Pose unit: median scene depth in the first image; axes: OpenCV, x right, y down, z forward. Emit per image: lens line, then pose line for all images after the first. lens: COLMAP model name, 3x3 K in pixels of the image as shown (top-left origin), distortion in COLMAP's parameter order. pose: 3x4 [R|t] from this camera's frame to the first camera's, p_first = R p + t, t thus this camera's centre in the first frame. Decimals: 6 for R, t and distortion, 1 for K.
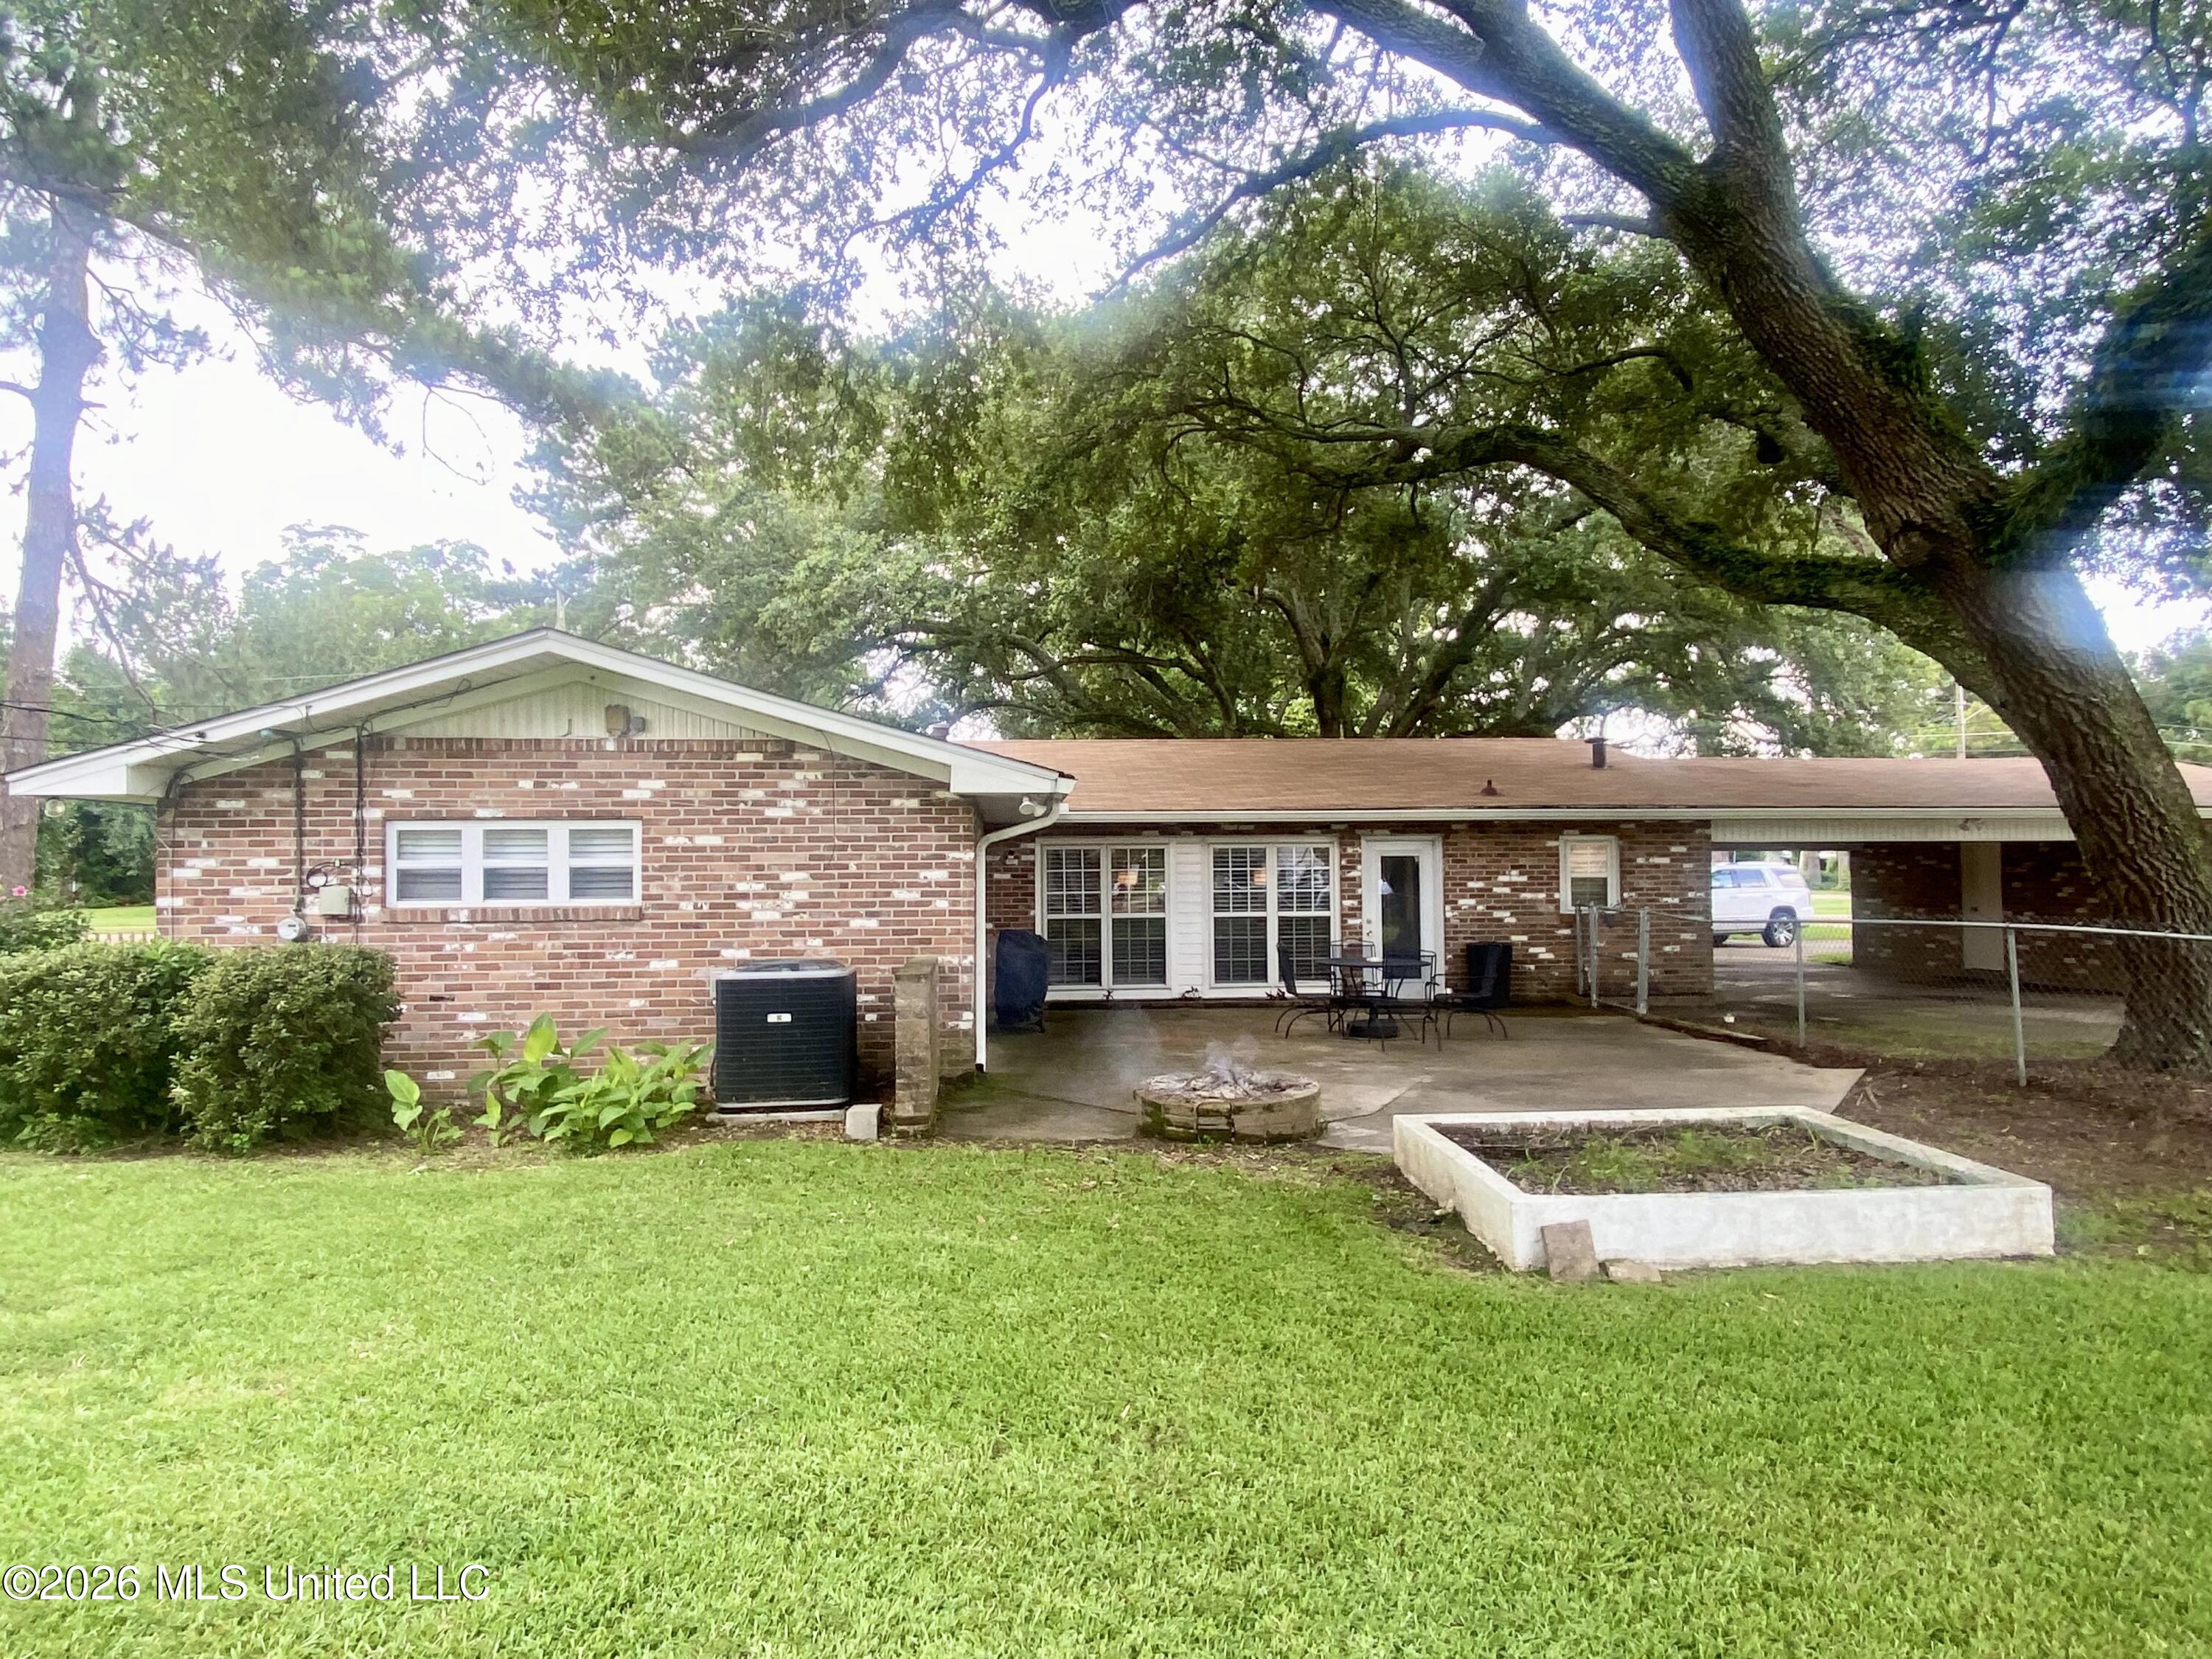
lens RADIAL K [[1371.6, 0, 1095.4], [0, 1371.6, 836.7], [0, 0, 1]] dist [0.051580, -0.006966]
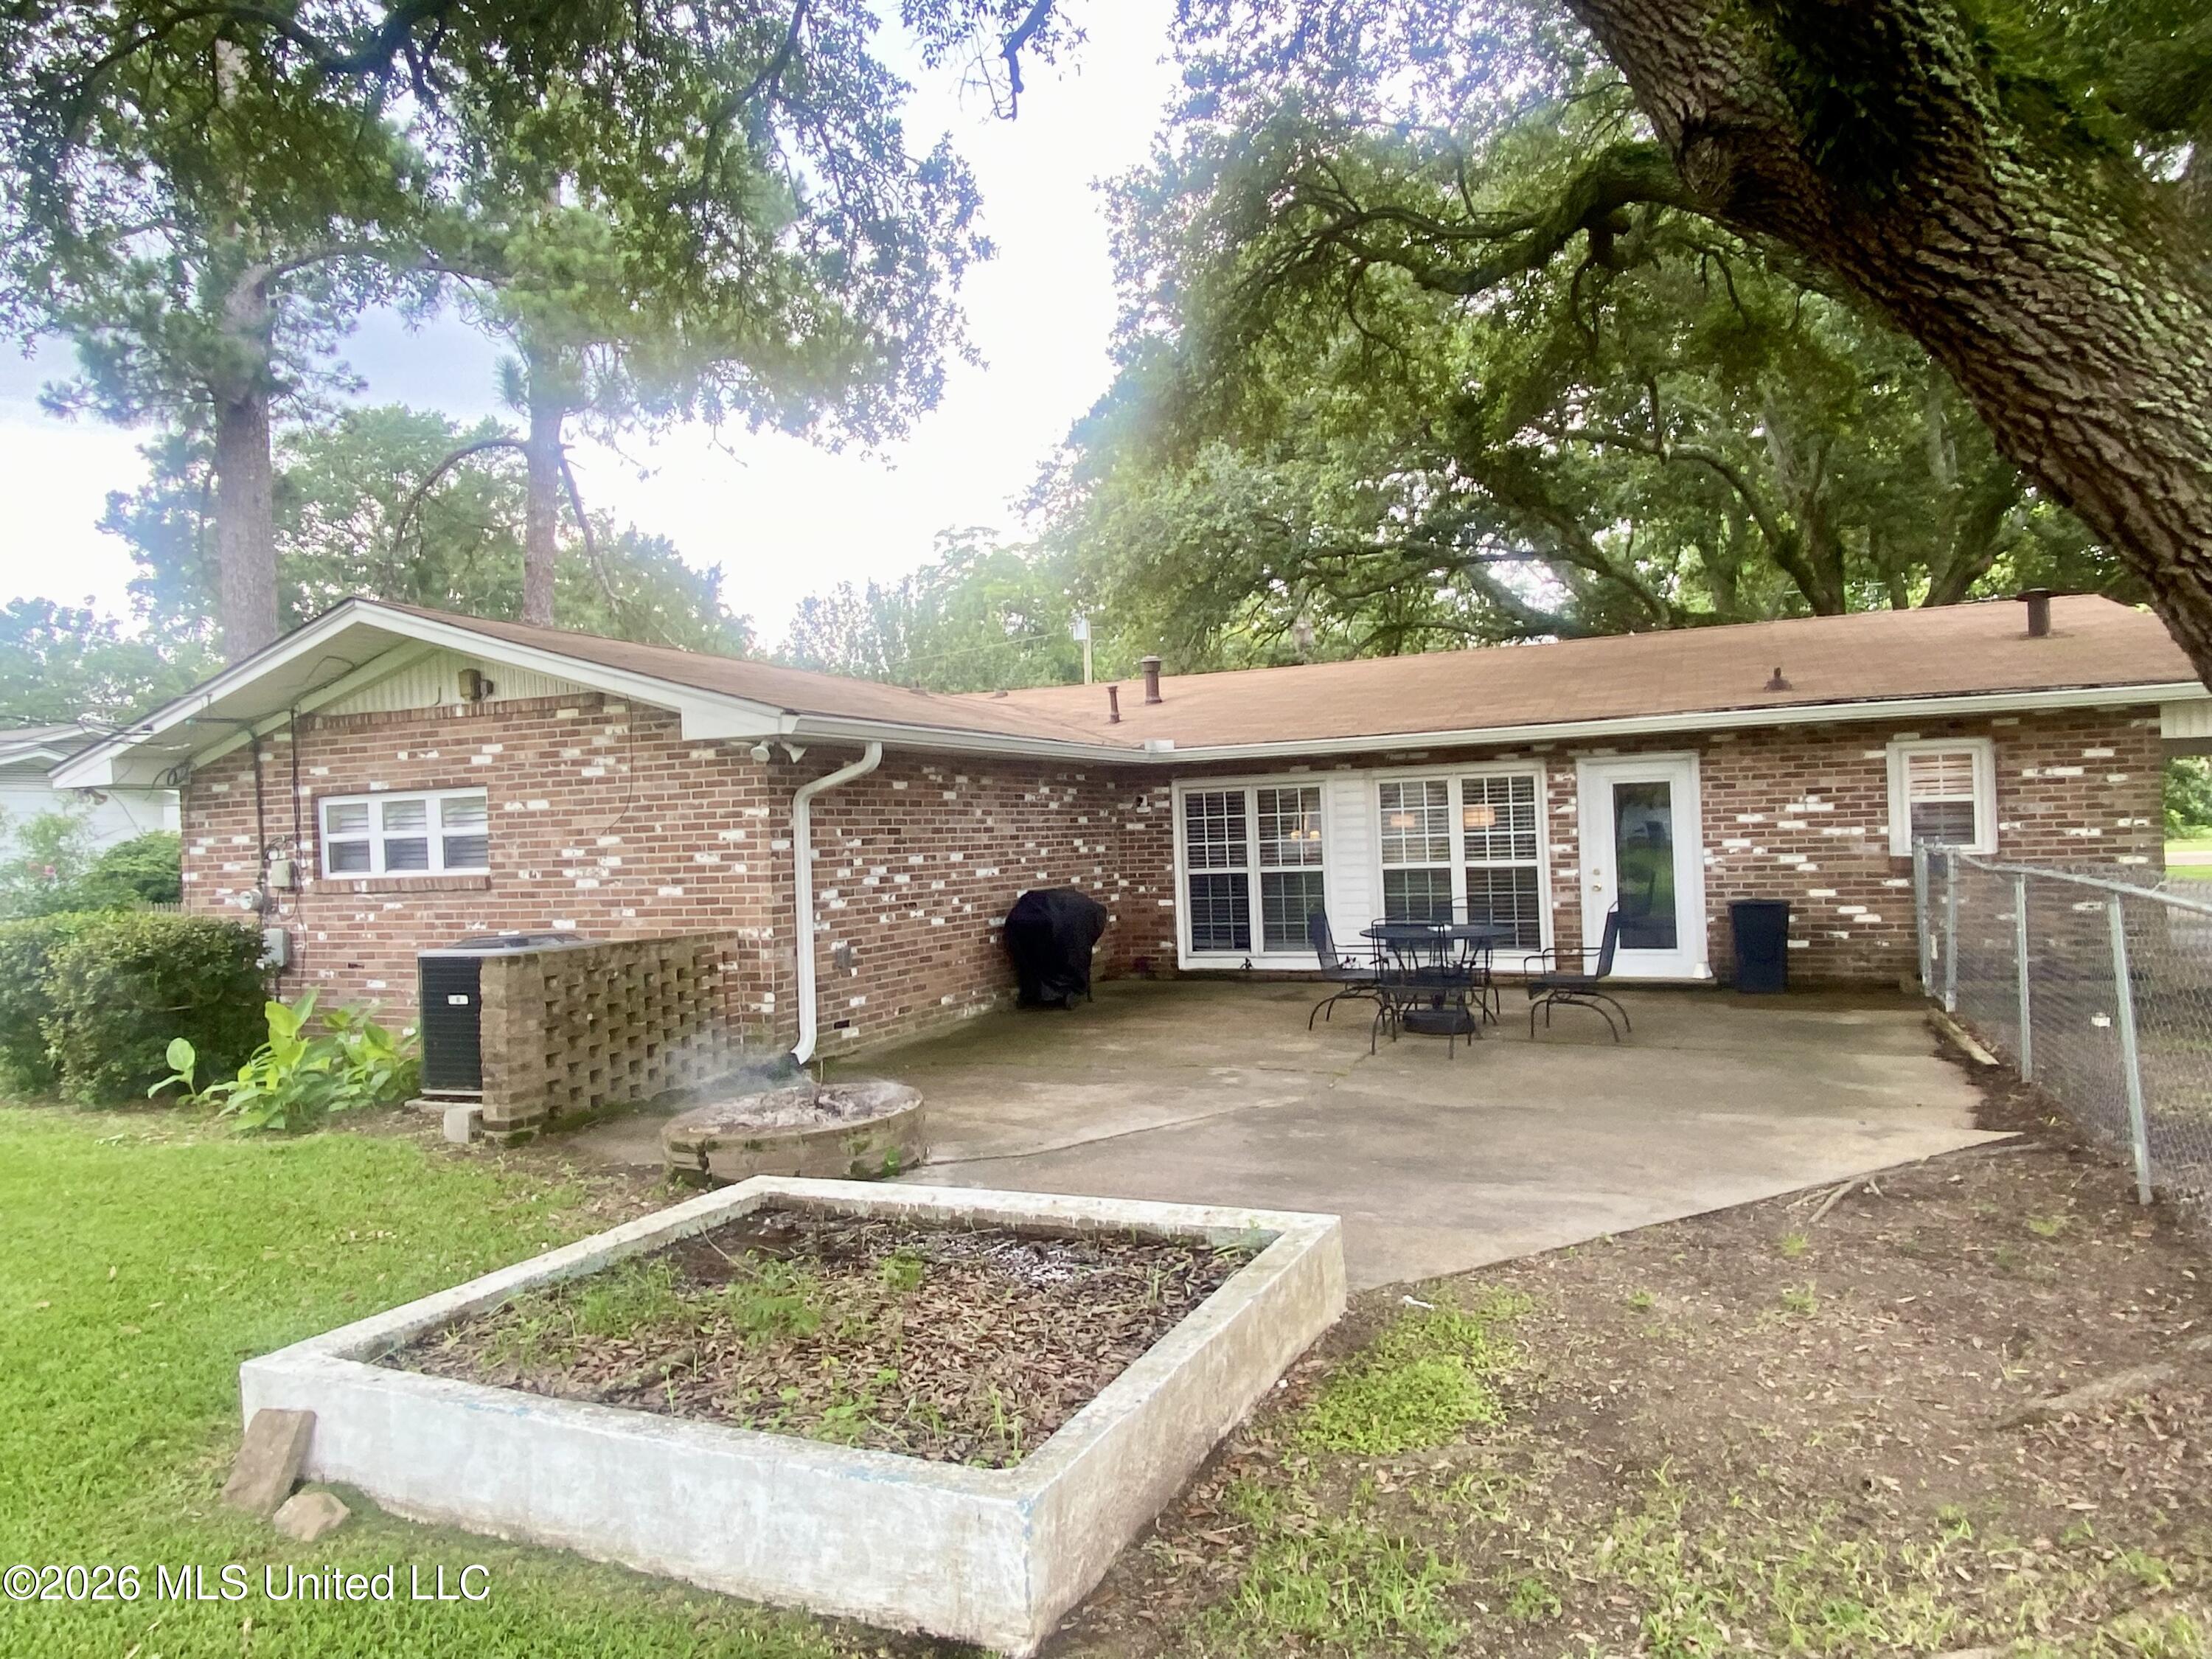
lens RADIAL K [[1371.6, 0, 1099.4], [0, 1371.6, 828.5], [0, 0, 1]] dist [0.051580, -0.006966]
pose [[0.884002, -0.028197, -0.466632, 0.497103], [0.044234, 0.998746, 0.023449, 0.013411], [0.465386, -0.041370, 0.884140, 0.336150]]
